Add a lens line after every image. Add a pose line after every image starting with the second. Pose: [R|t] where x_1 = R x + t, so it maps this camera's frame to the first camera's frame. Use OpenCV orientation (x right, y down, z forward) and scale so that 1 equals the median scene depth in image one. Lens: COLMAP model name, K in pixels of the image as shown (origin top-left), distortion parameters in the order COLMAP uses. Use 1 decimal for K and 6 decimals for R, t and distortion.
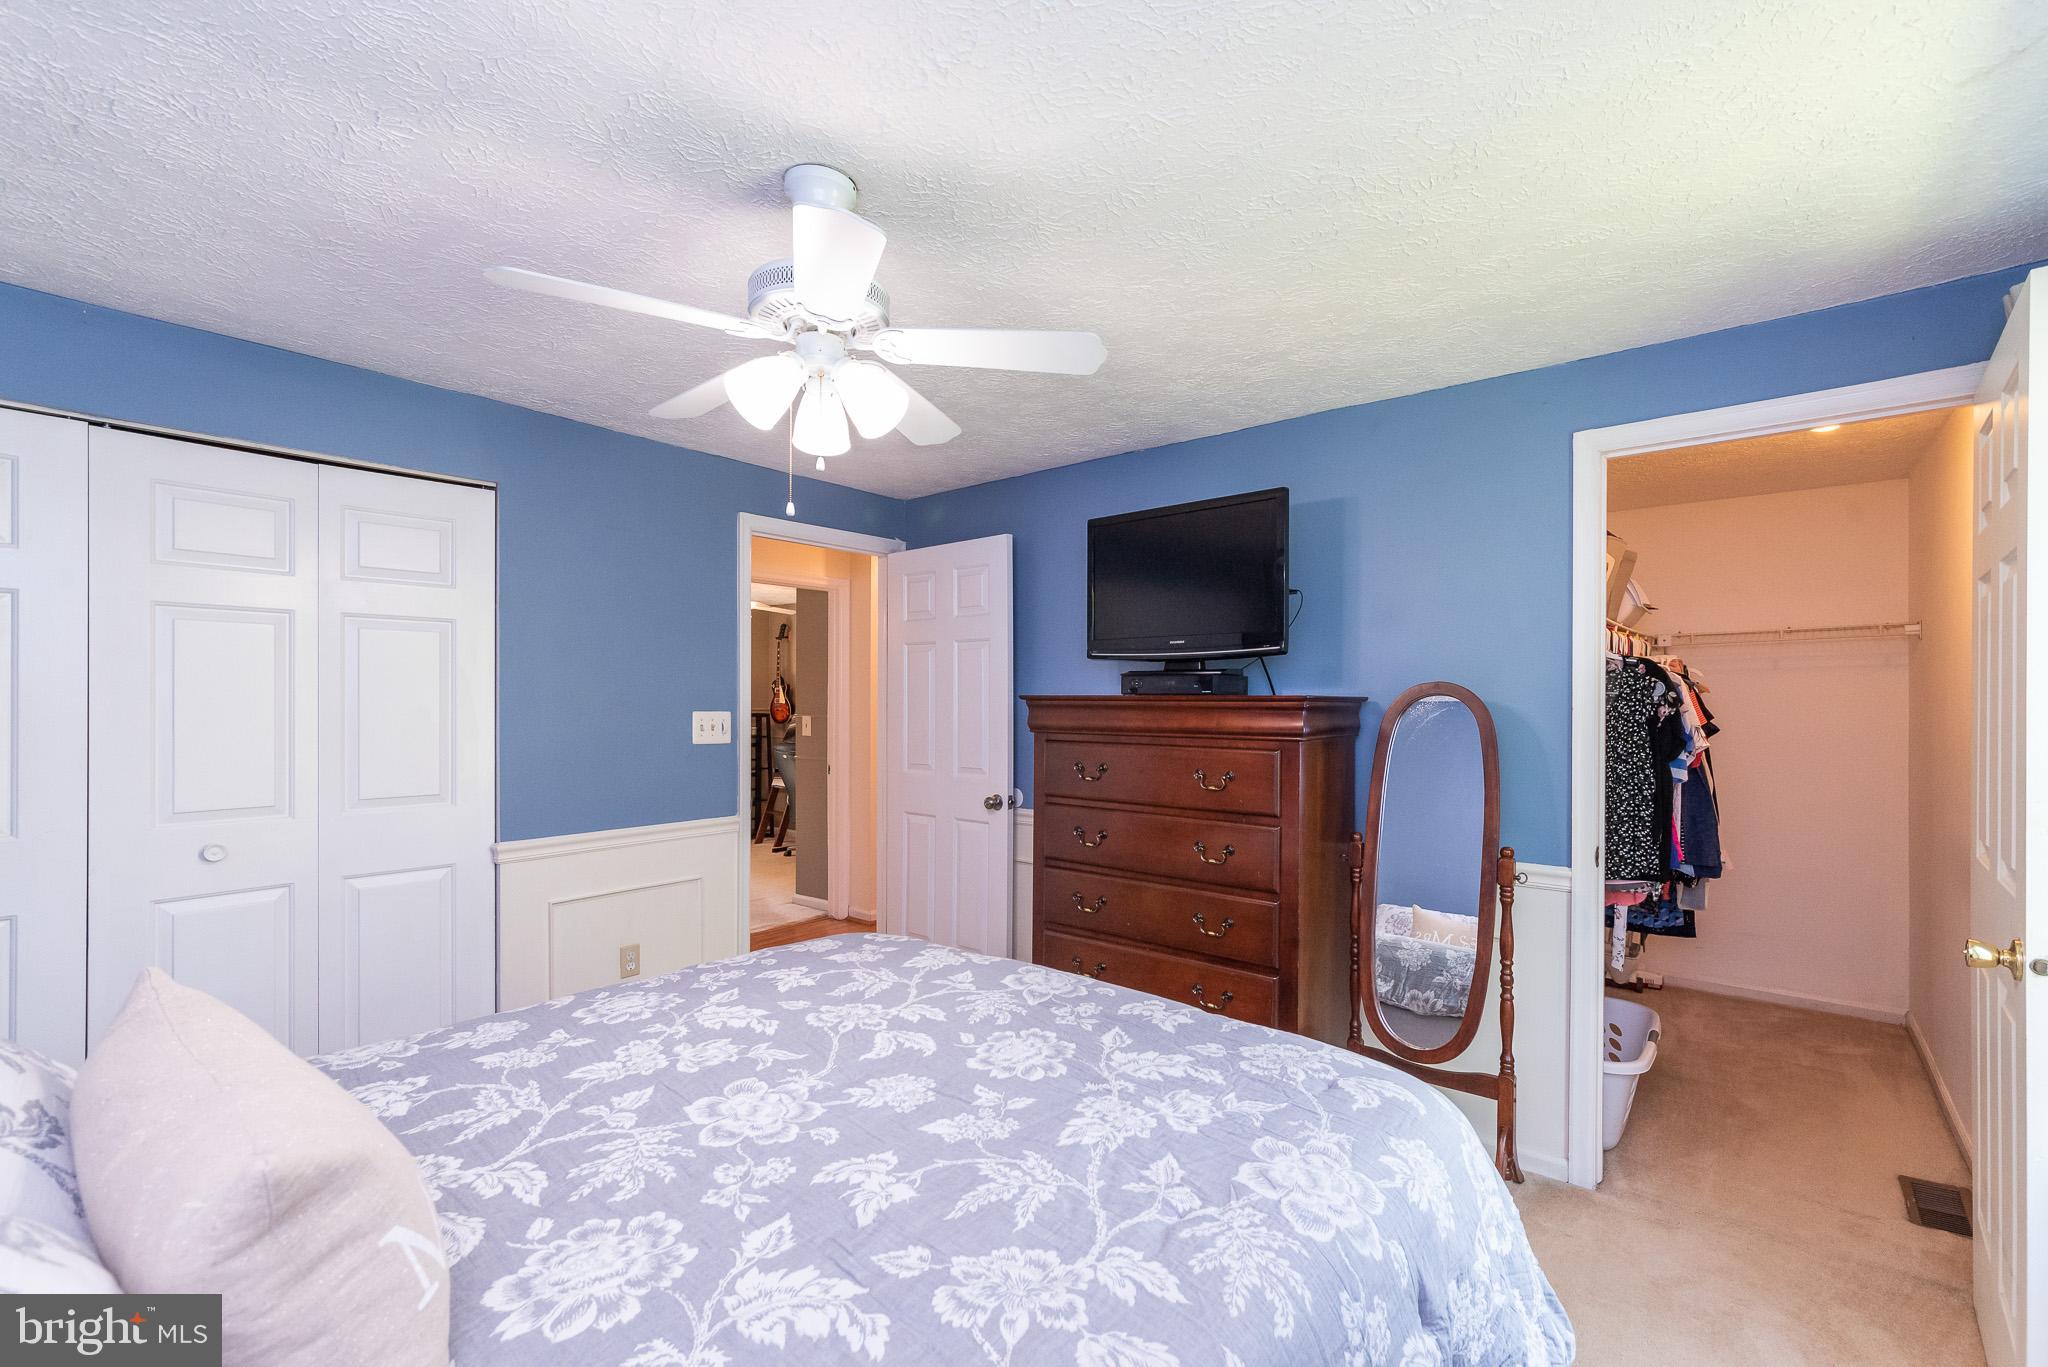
lens RADIAL K [[879.0, 0, 1031.6], [0, 879.0, 704.6], [0, 0, 1]] dist [0.000038, 0.000262]
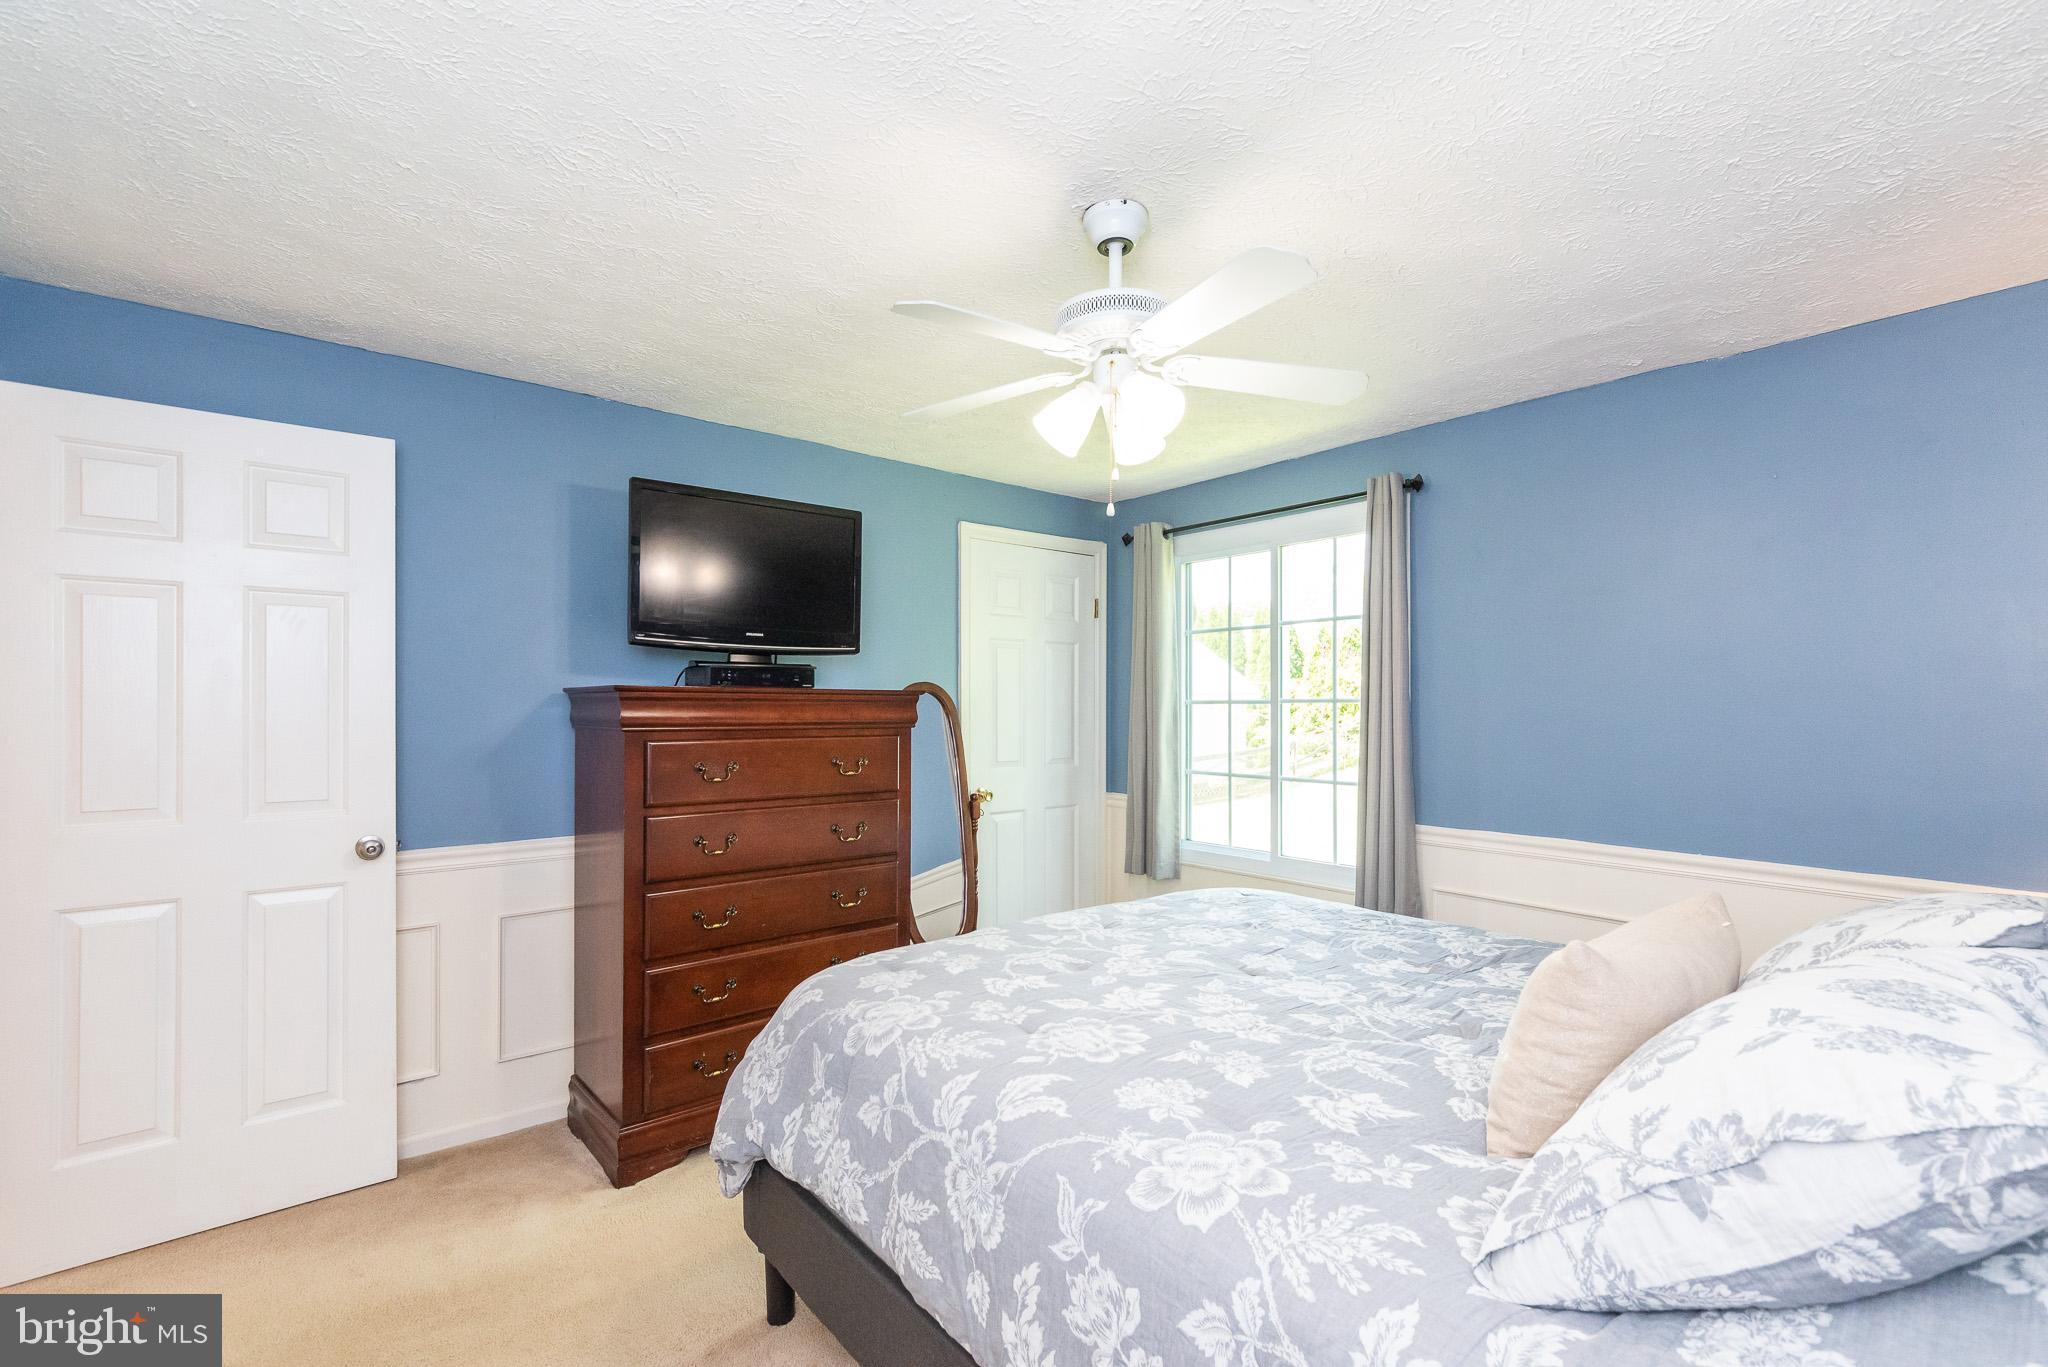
lens RADIAL K [[903.3, 0, 1026.0], [0, 903.3, 700.6], [0, 0, 1]] dist [0.001406, -0.000018]
pose [[0.180546, 0.001464, 0.983565, -1.645862], [0.003177, 0.999993, -0.002072, 0.013365], [-0.983561, 0.003499, 0.180540, 1.097288]]
